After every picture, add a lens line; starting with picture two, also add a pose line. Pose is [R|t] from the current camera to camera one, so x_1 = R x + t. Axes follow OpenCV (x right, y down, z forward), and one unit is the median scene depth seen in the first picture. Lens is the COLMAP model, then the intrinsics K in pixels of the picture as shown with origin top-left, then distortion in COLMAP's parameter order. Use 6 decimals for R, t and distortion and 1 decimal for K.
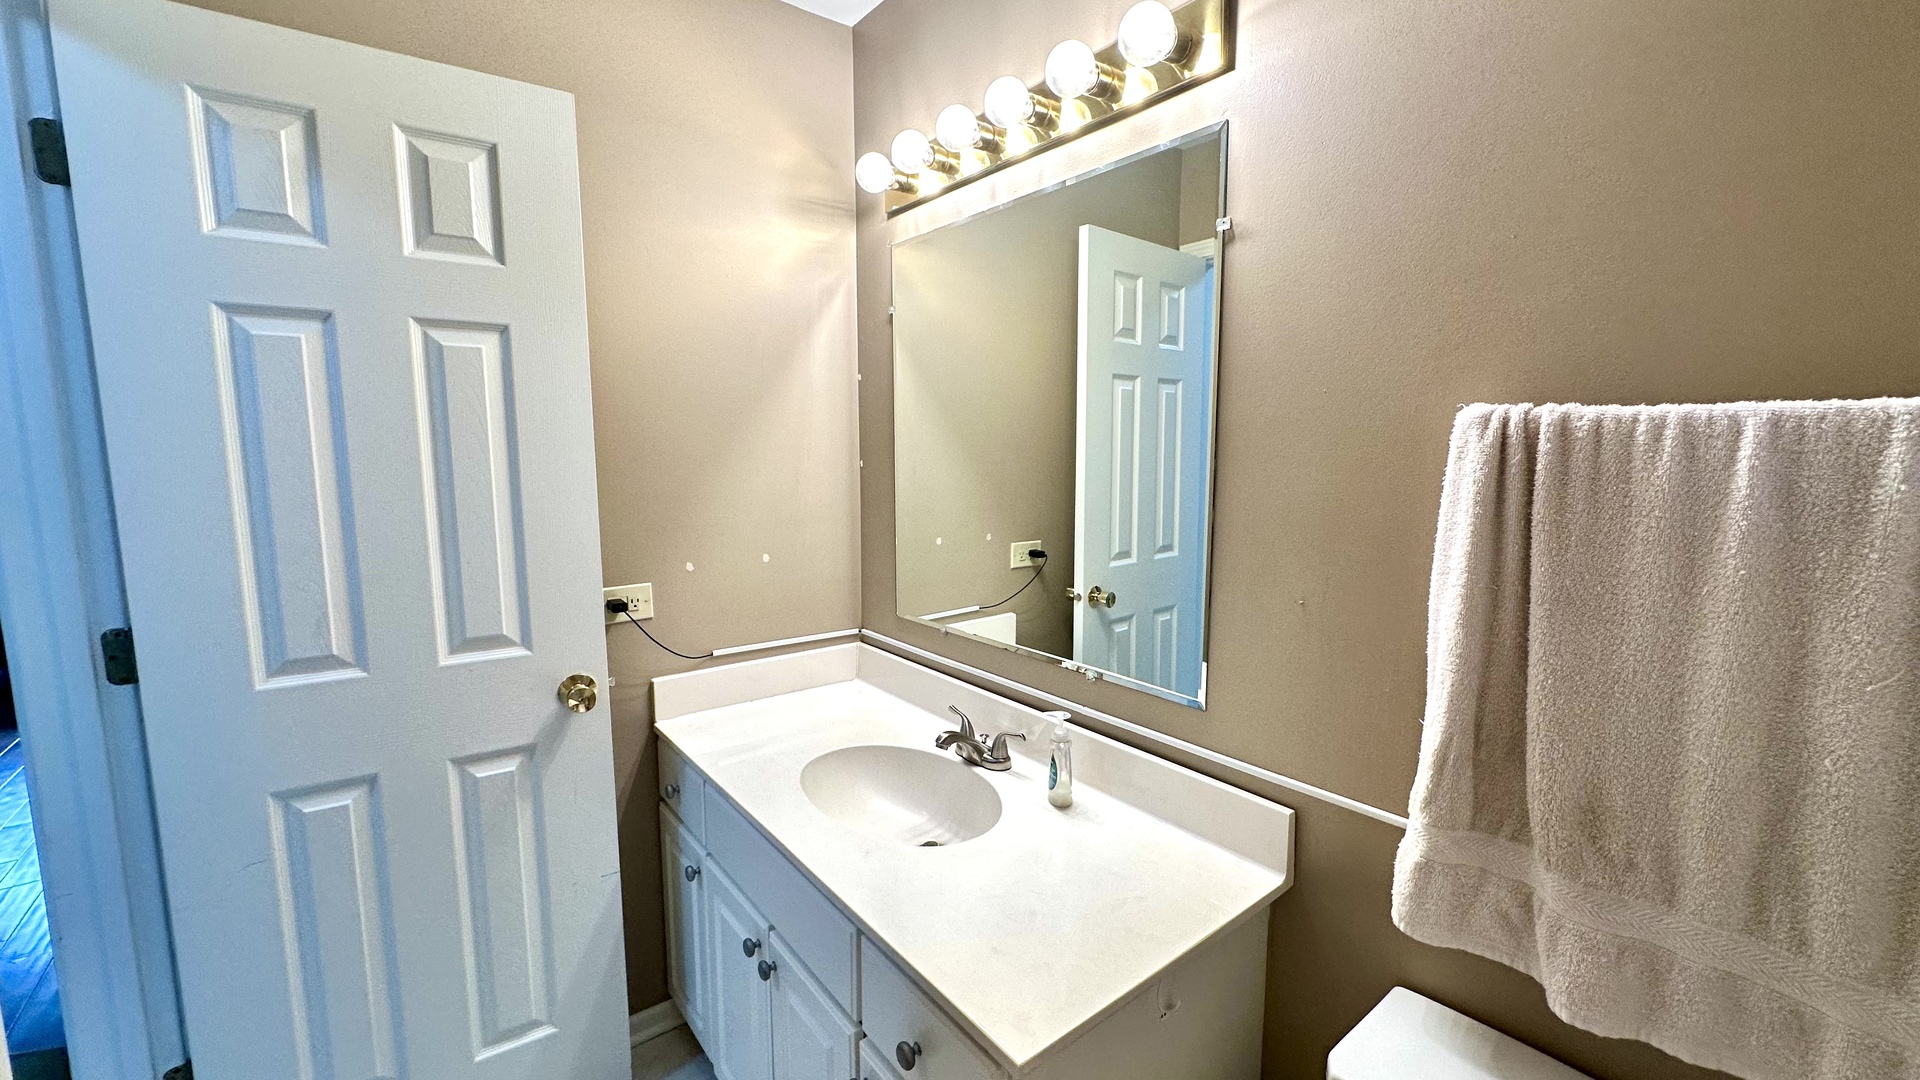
lens RADIAL K [[765.5, 0, 961.2], [0, 765.5, 540.6], [0, 0, 1]] dist [-0.005252, 0.000866]
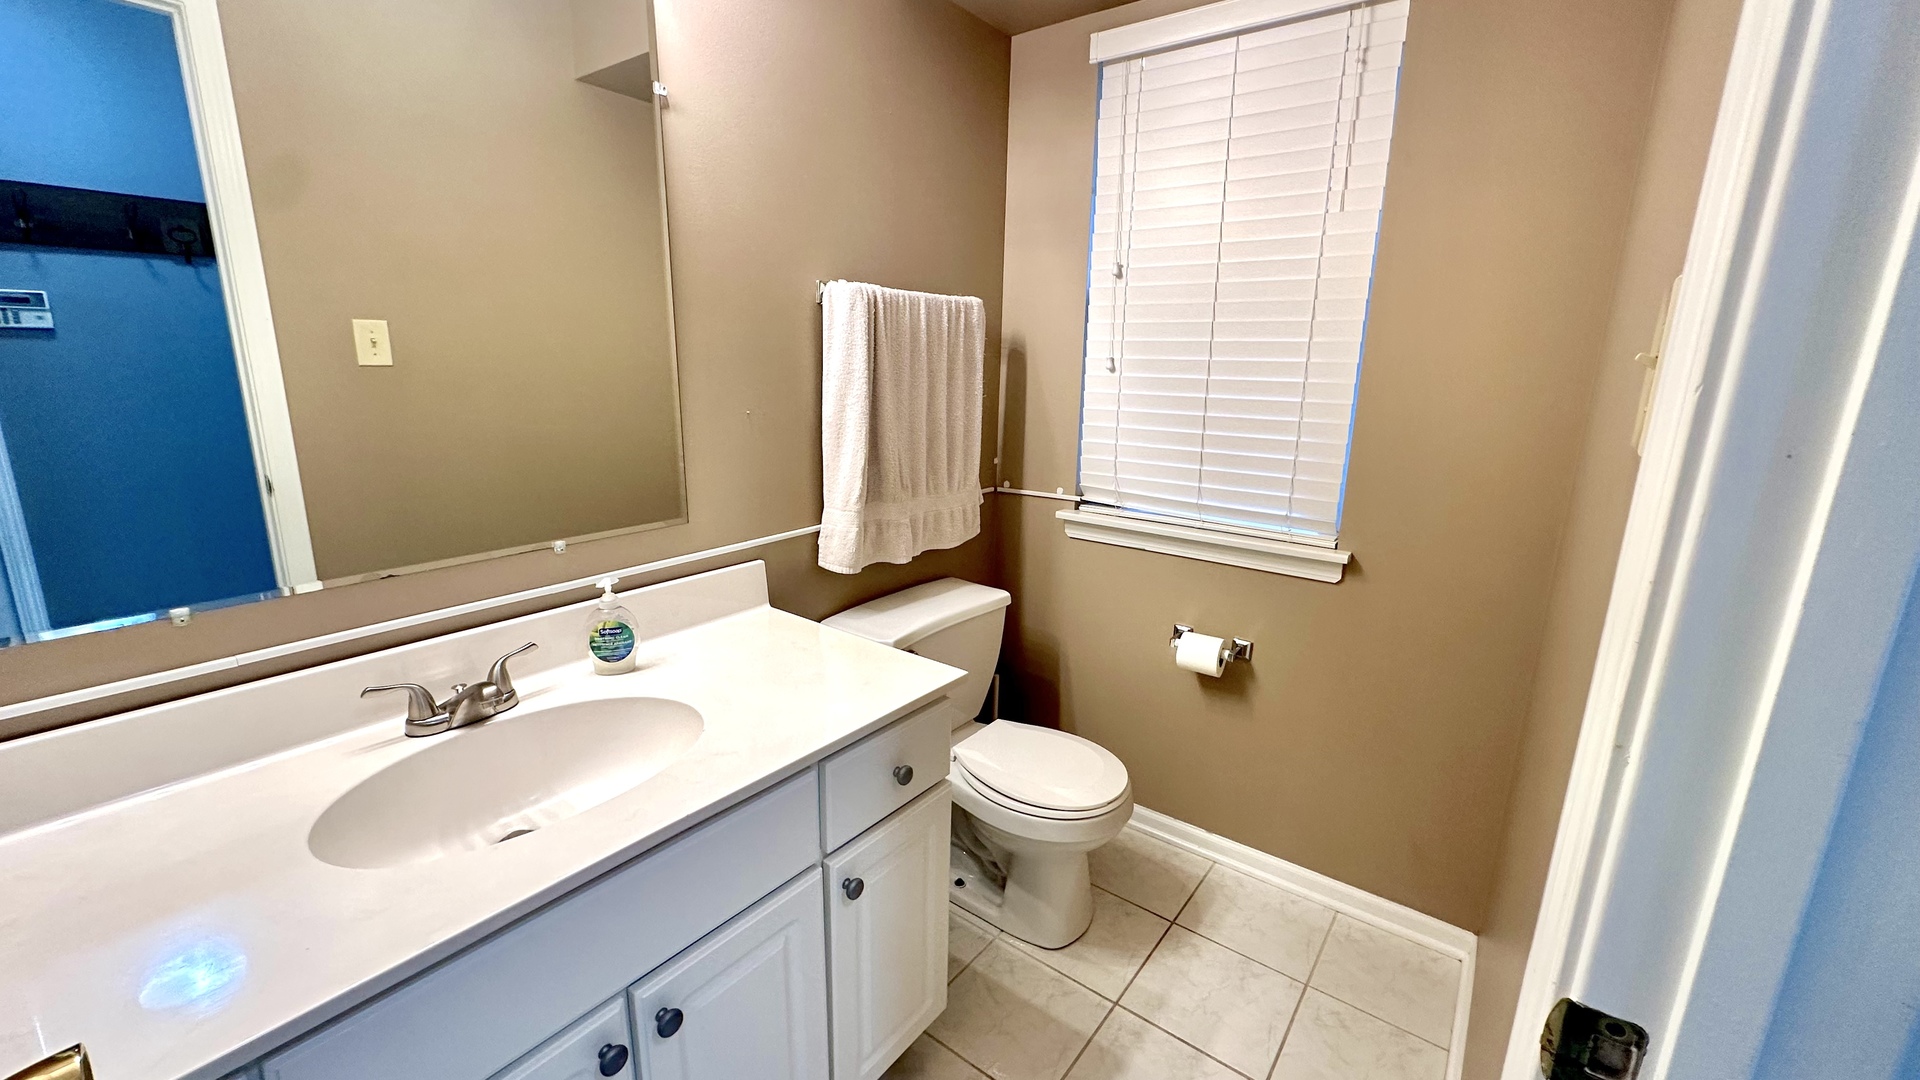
lens RADIAL K [[765.5, 0, 957.1], [0, 765.5, 534.7], [0, 0, 1]] dist [-0.005252, 0.000866]
pose [[-0.237697, -0.224055, 0.945145, -1.289466], [0.105356, 0.961346, 0.254391, -0.025502], [-0.965609, 0.160044, -0.204904, 1.197703]]
